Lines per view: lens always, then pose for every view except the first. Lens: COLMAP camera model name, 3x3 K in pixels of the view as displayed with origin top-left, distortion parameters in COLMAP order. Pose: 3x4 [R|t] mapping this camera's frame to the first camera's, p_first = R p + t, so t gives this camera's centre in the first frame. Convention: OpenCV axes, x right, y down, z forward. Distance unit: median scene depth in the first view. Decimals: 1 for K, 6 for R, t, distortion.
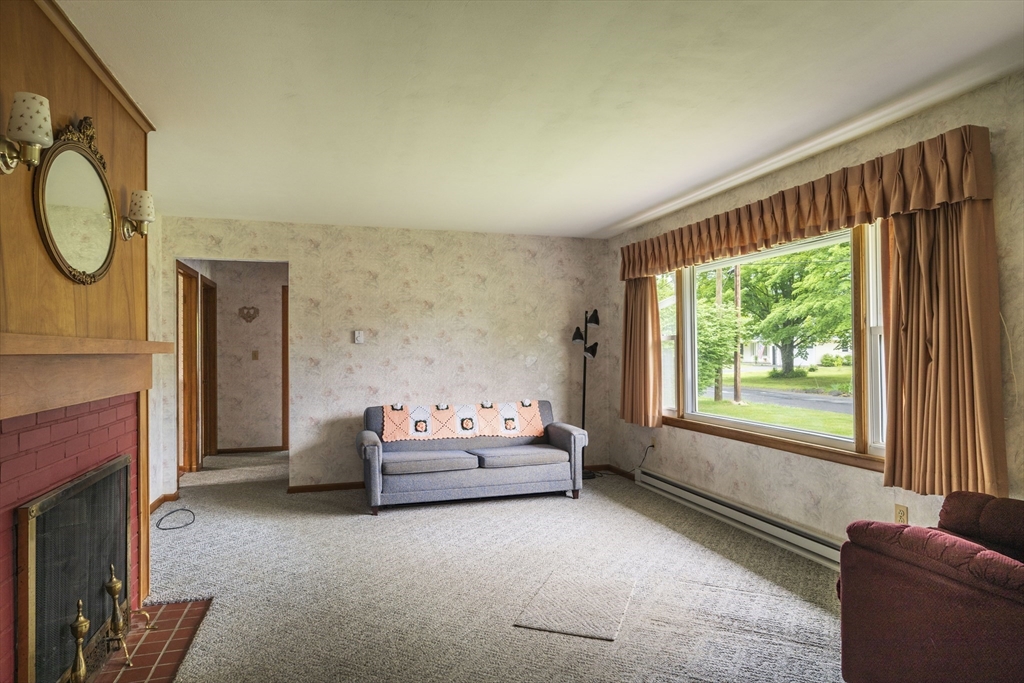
lens RADIAL K [[586.1, 0, 510.6], [0, 586.1, 344.2], [0, 0, 1]] dist [0.000535, 0.000393]
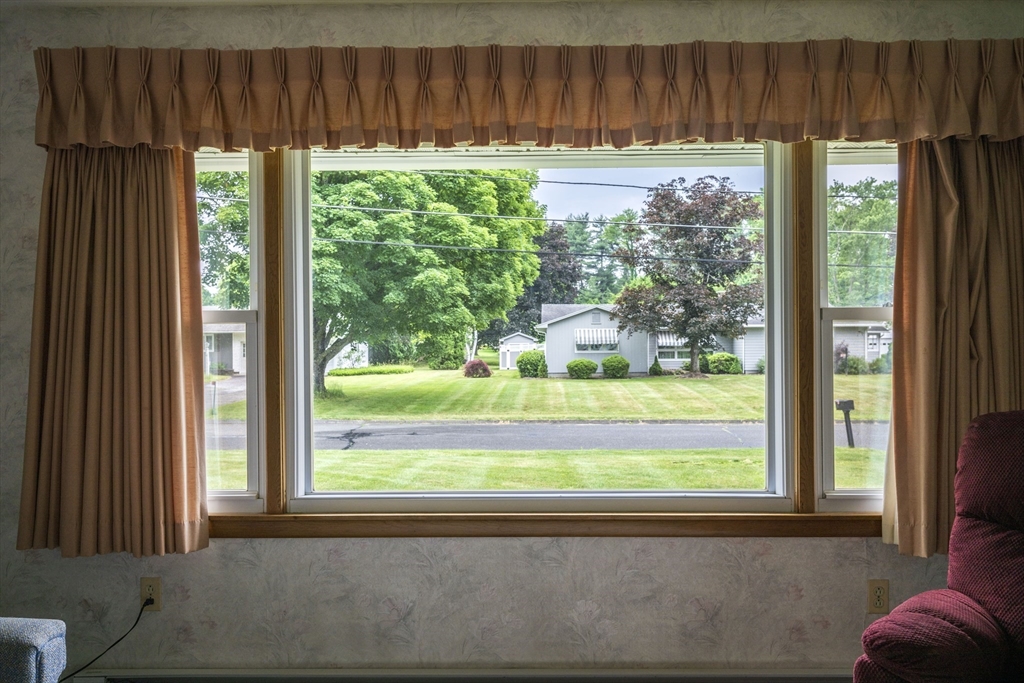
lens RADIAL K [[801.9, 0, 509.6], [0, 801.9, 338.4], [0, 0, 1]] dist [-0.015960, -0.005761]
pose [[0.298791, 0.008553, 0.954280, -0.209314], [-0.001432, 0.999963, -0.008514, 0.008991], [-0.954317, 0.001177, 0.298792, 0.738501]]
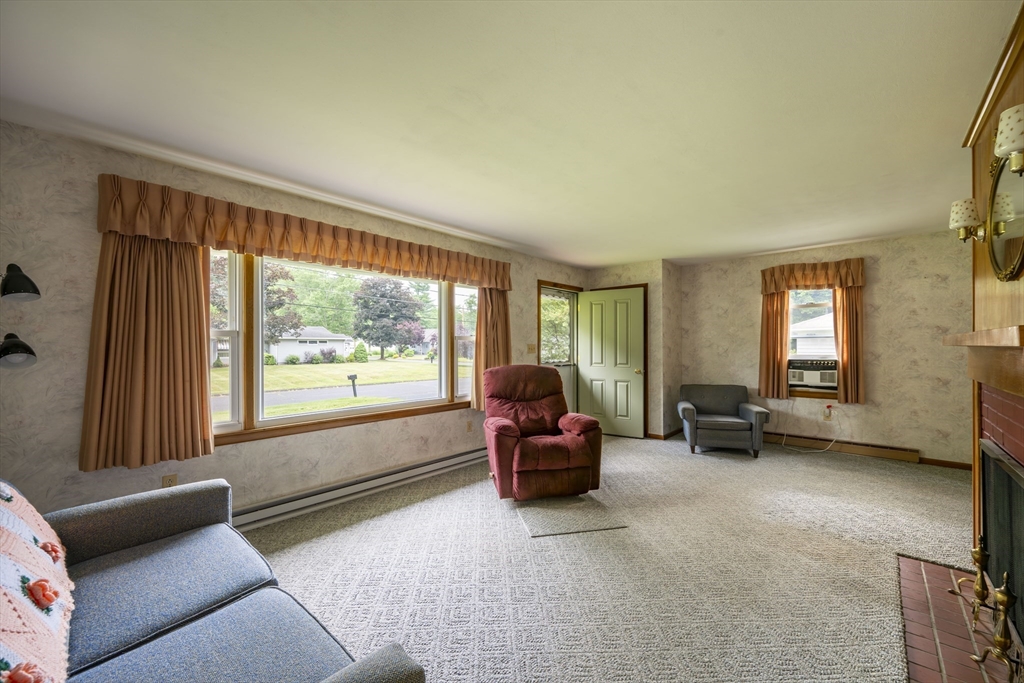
lens RADIAL K [[413.7, 0, 512.7], [0, 413.7, 343.5], [0, 0, 1]] dist [0.000245, -0.000426]
pose [[-0.519828, 0.011102, 0.854199, -0.453986], [-0.001486, 0.999902, -0.013899, 0.010191], [-0.854269, -0.008494, -0.519761, 1.074018]]
